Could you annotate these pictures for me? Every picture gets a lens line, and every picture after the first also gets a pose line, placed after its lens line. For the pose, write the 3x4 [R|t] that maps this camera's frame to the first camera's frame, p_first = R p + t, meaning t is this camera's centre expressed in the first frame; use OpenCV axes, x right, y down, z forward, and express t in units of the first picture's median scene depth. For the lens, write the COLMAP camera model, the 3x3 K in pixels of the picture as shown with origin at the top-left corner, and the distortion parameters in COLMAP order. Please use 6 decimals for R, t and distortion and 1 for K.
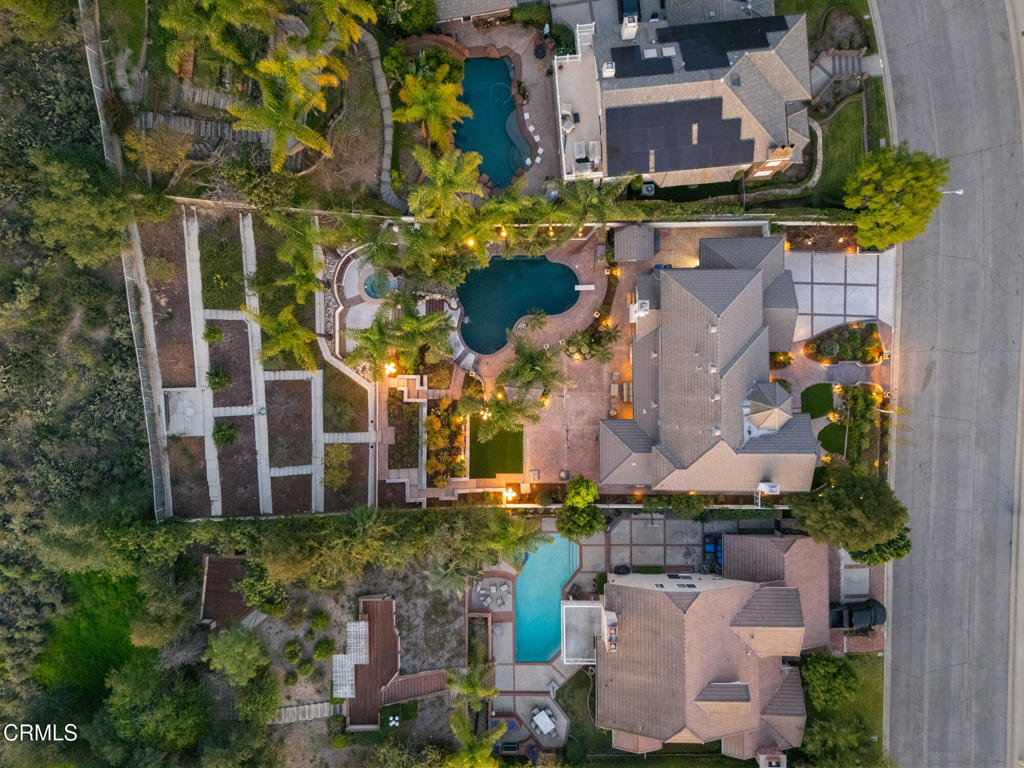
lens RADIAL K [[754.3, 0, 518.3], [0, 754.3, 382.6], [0, 0, 1]] dist [0.059871, -0.054073]
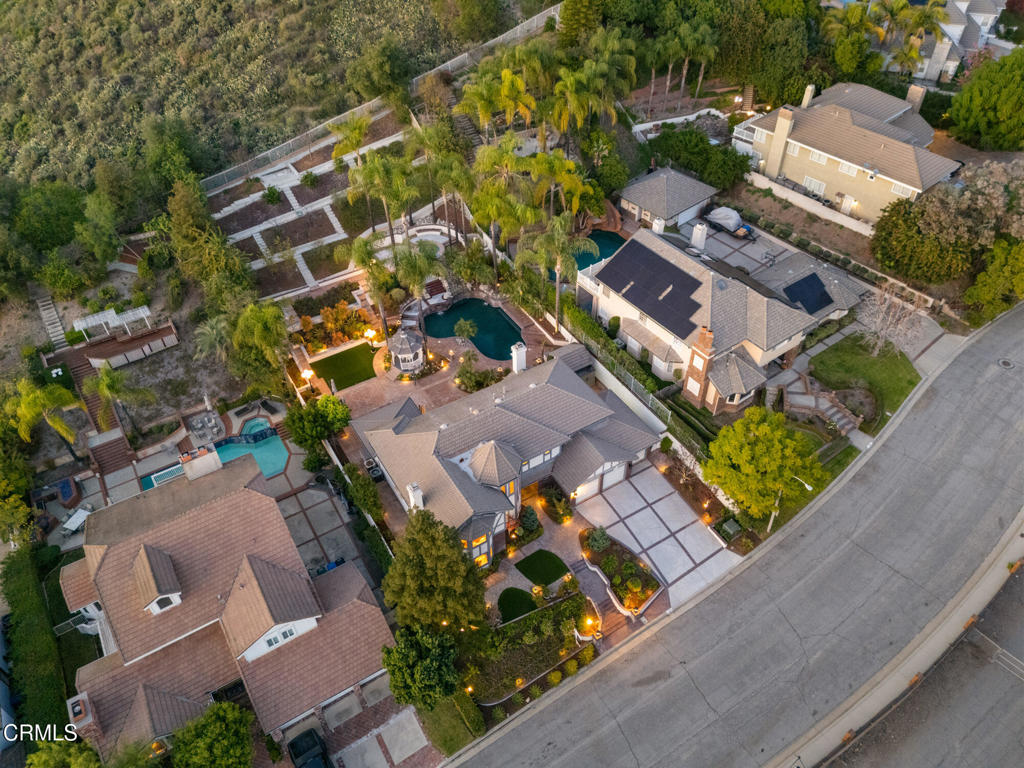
lens RADIAL K [[754.3, 0, 518.3], [0, 754.3, 382.6], [0, 0, 1]] dist [0.059871, -0.054073]
pose [[0.521246, 0.602062, -0.604834, 0.795468], [-0.853406, 0.368933, -0.368222, 0.293575], [0.001451, 0.708103, 0.706108, 0.270028]]
